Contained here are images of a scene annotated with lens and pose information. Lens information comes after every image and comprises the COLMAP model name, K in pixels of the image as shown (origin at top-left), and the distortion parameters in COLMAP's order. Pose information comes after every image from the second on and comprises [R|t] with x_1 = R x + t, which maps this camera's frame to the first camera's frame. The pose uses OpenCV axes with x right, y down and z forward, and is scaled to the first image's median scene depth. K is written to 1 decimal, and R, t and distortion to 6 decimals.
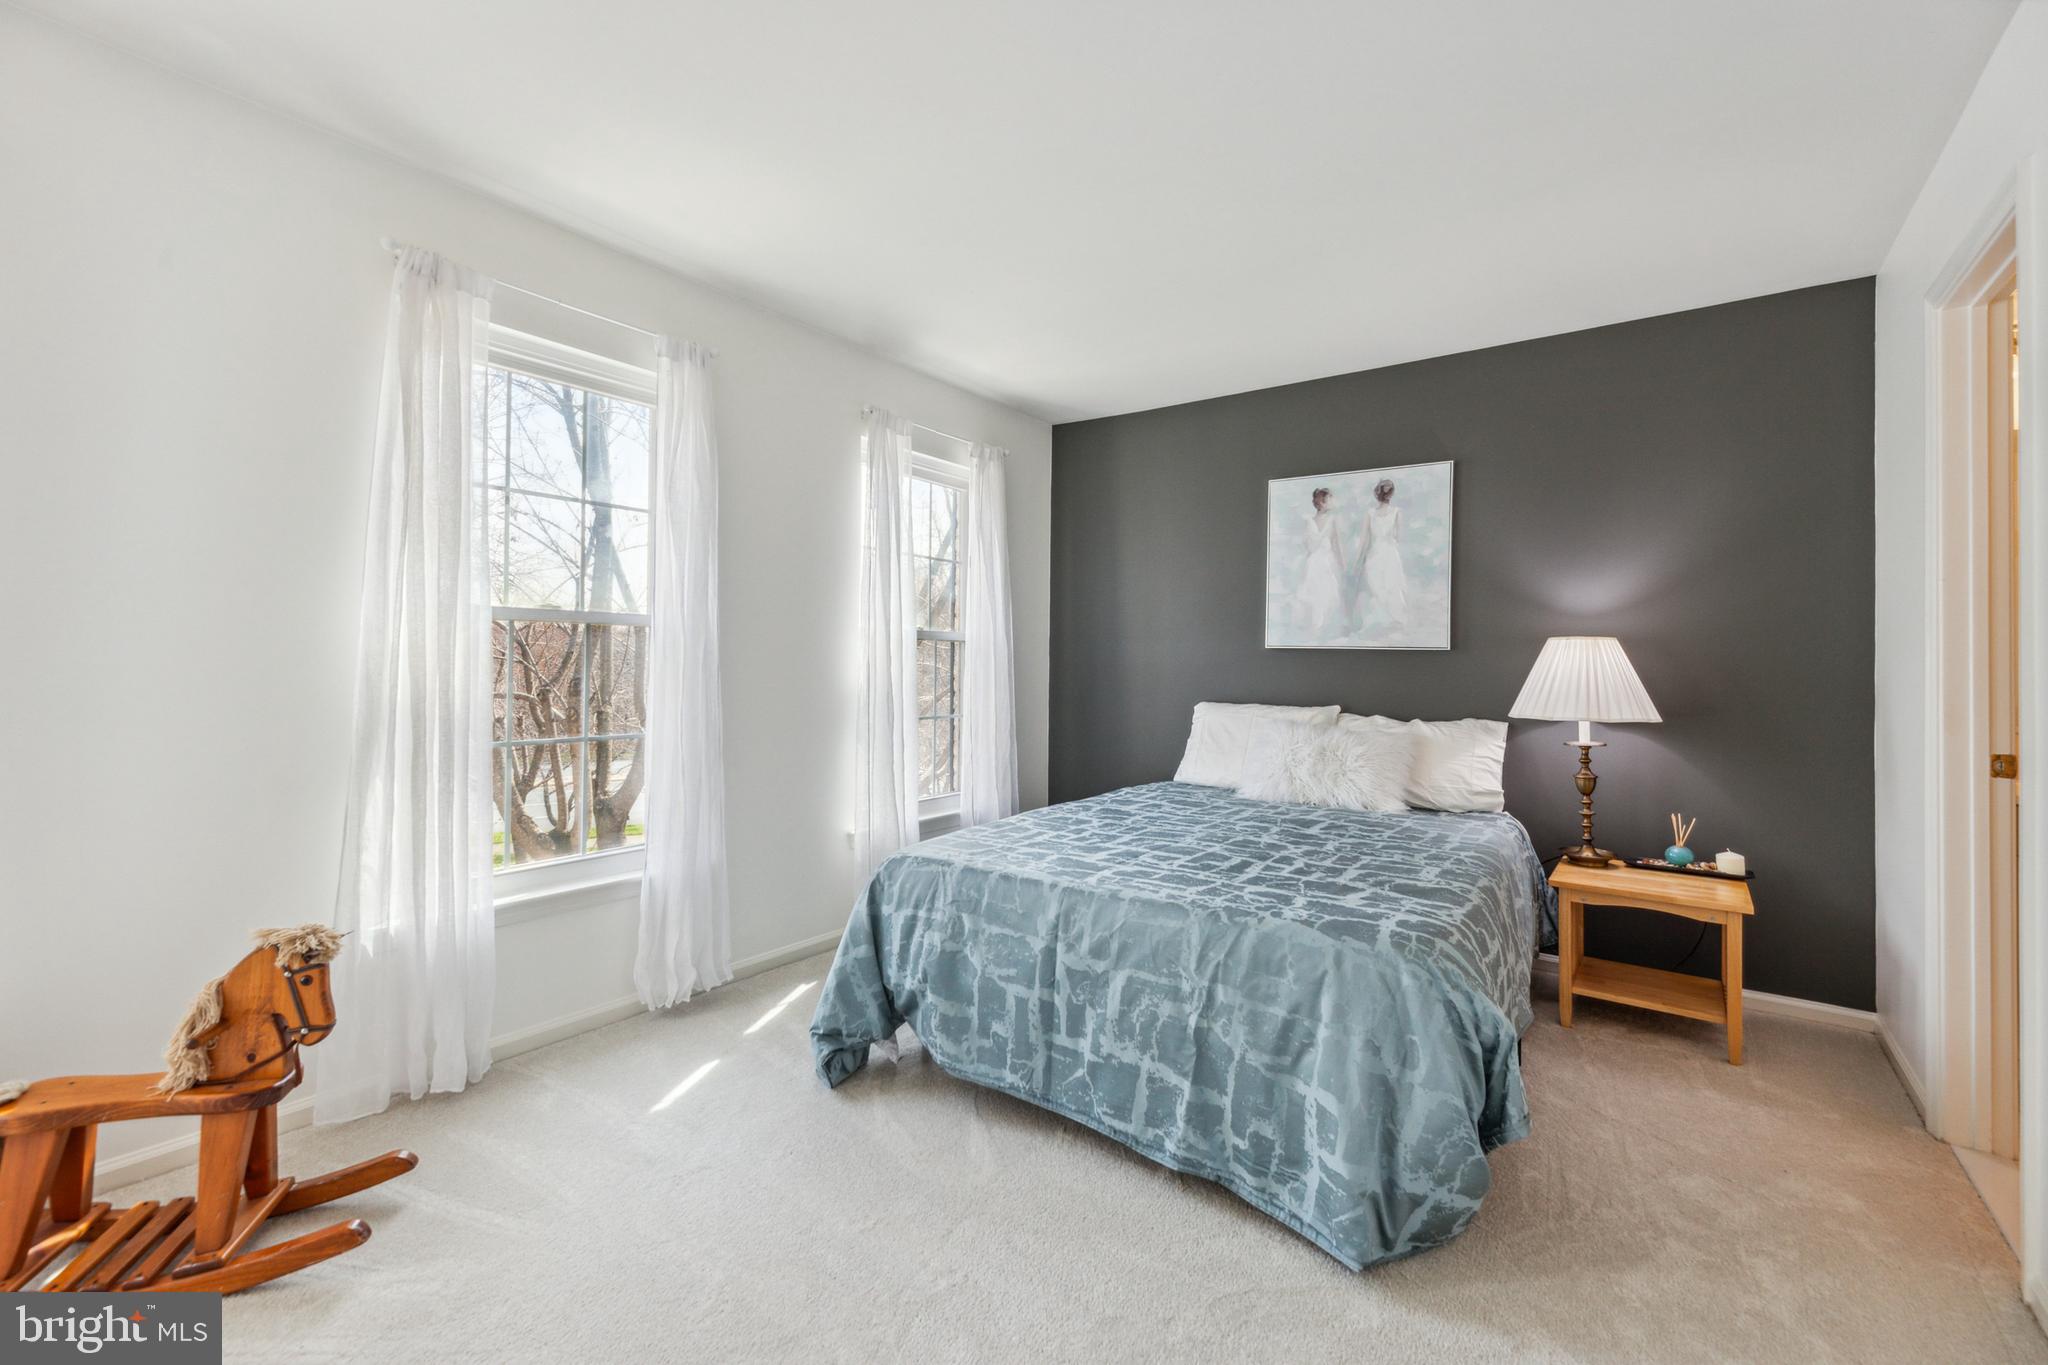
lens RADIAL K [[821.6, 0, 1033.0], [0, 821.6, 681.7], [0, 0, 1]] dist [0.000194, 0.000097]
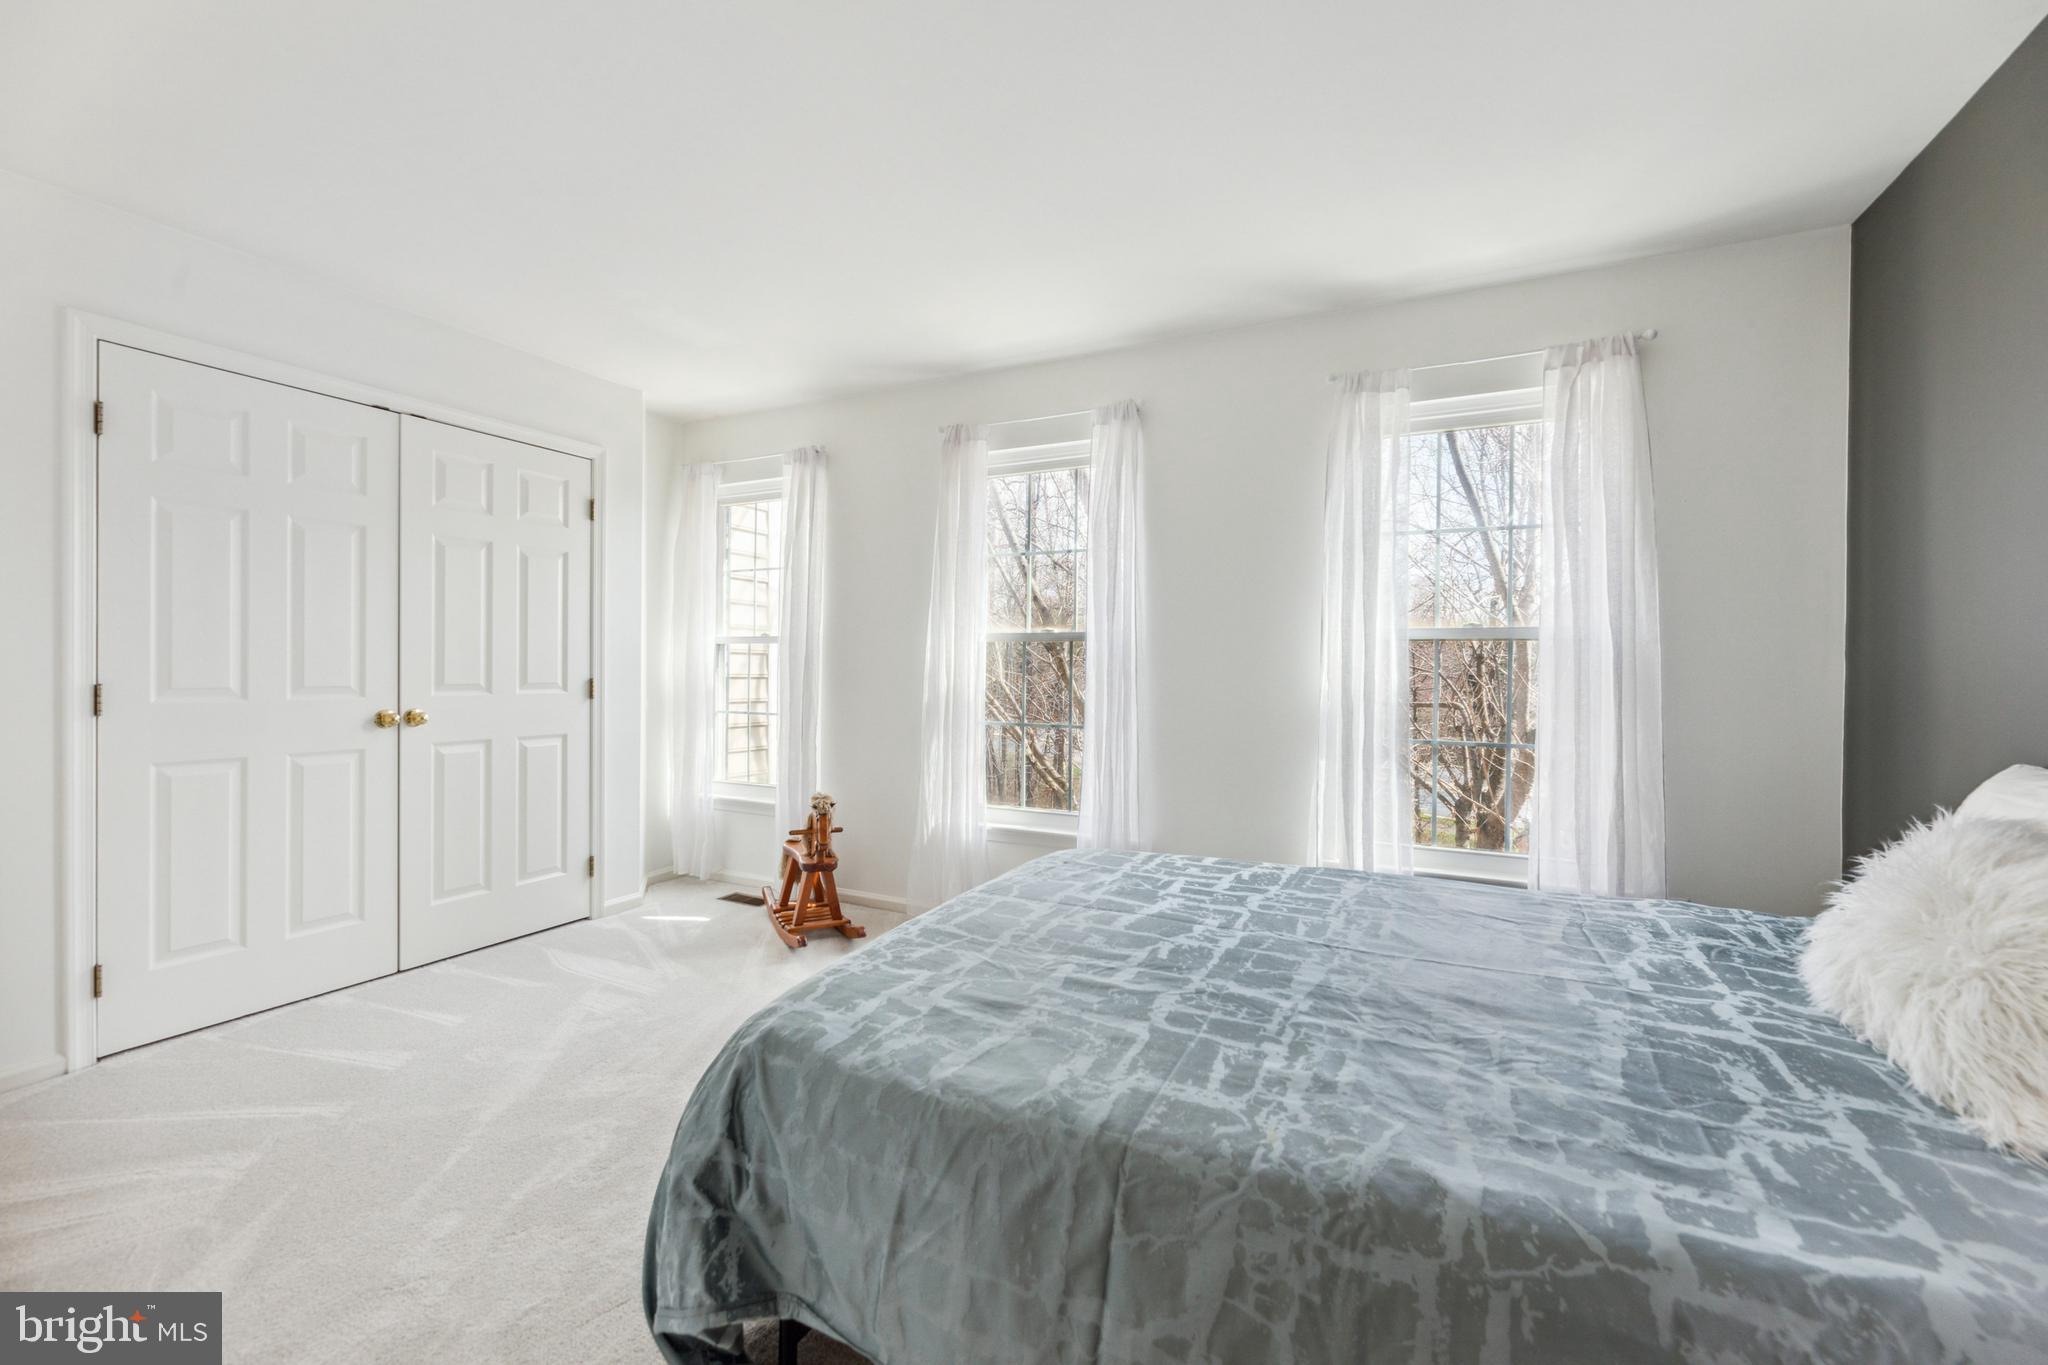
lens RADIAL K [[821.6, 0, 1033.0], [0, 821.6, 681.7], [0, 0, 1]] dist [0.000194, 0.000097]
pose [[0.197869, -0.003381, -0.980223, 0.541841], [-0.031687, 0.999449, -0.009844, 0.004402], [0.979716, 0.033008, 0.197653, 0.489330]]
